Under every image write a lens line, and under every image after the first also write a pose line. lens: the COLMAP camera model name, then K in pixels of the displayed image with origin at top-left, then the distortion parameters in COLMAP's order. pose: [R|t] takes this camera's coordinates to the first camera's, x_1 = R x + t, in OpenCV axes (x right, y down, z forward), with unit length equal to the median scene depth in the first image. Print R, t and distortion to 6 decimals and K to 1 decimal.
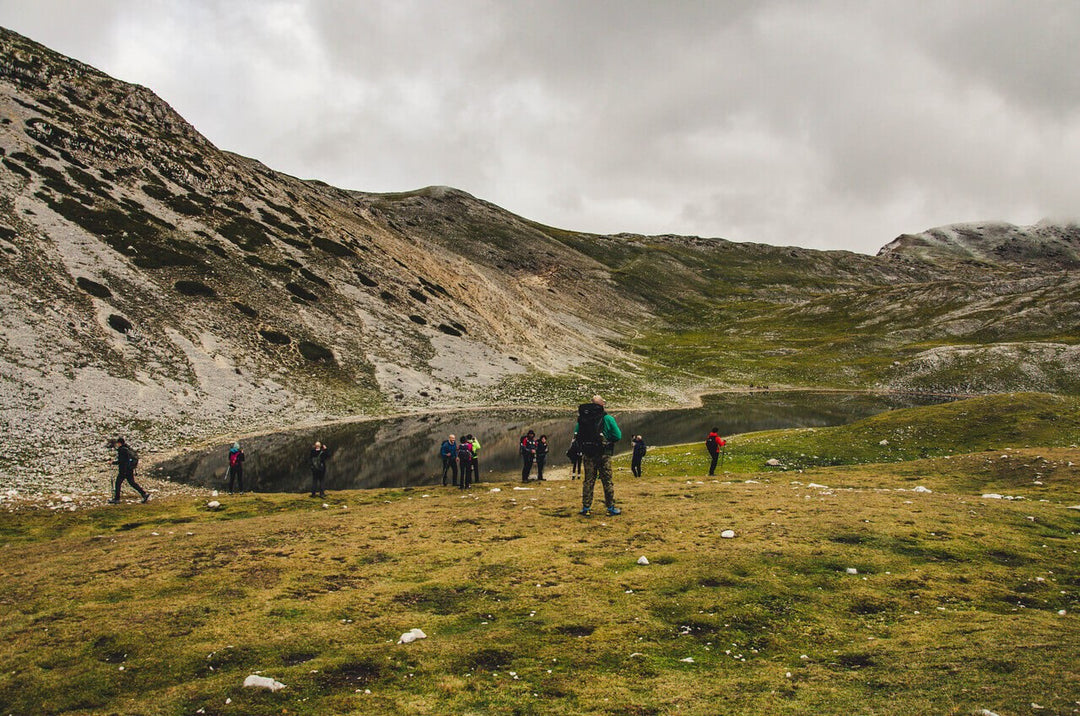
lens RADIAL K [[856.6, 0, 566.0], [0, 856.6, 363.1], [0, 0, 1]] dist [-0.163736, 0.148391]
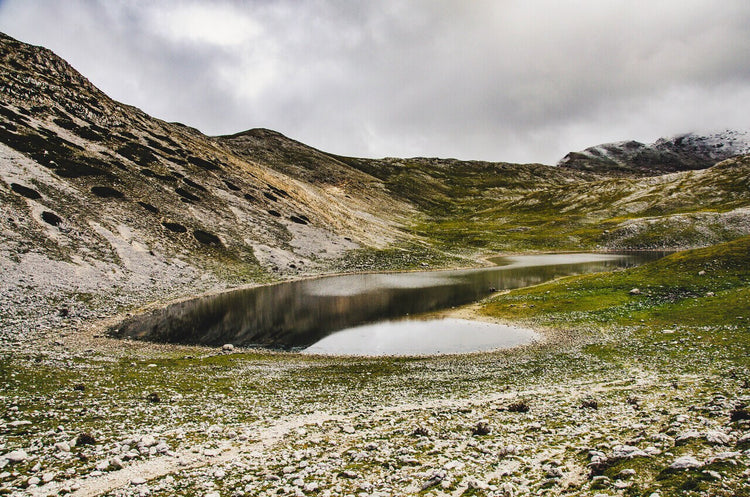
lens RADIAL K [[583.0, 0, 393.3], [0, 583.0, 249.9], [0, 0, 1]] dist [-0.164344, 0.147063]
pose [[0.994584, -0.053609, 0.089044, -0.071110], [0.053817, 0.998551, 0.000069, 0.015356], [-0.088919, 0.004724, 0.996028, 0.083957]]
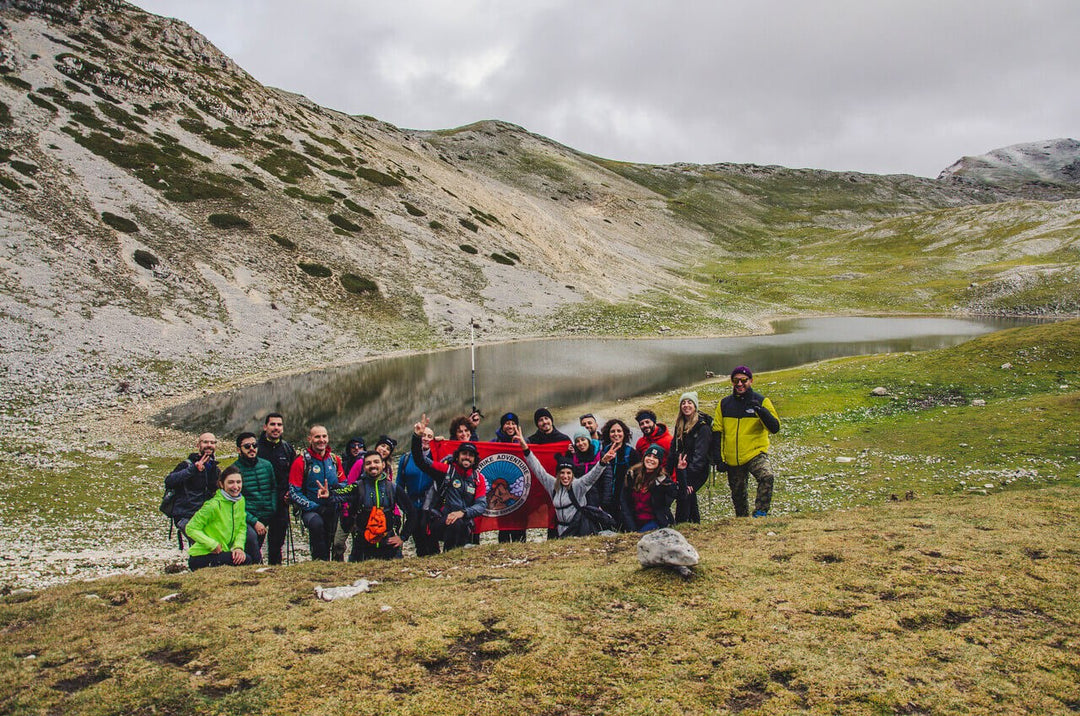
lens RADIAL K [[839.5, 0, 566.3], [0, 839.5, 360.0], [0, 0, 1]] dist [-0.164344, 0.147063]
pose [[0.997374, -0.022326, -0.068897, -0.003564], [0.027338, 0.996981, 0.072676, 0.007370], [0.067067, -0.074369, 0.994973, 0.068675]]
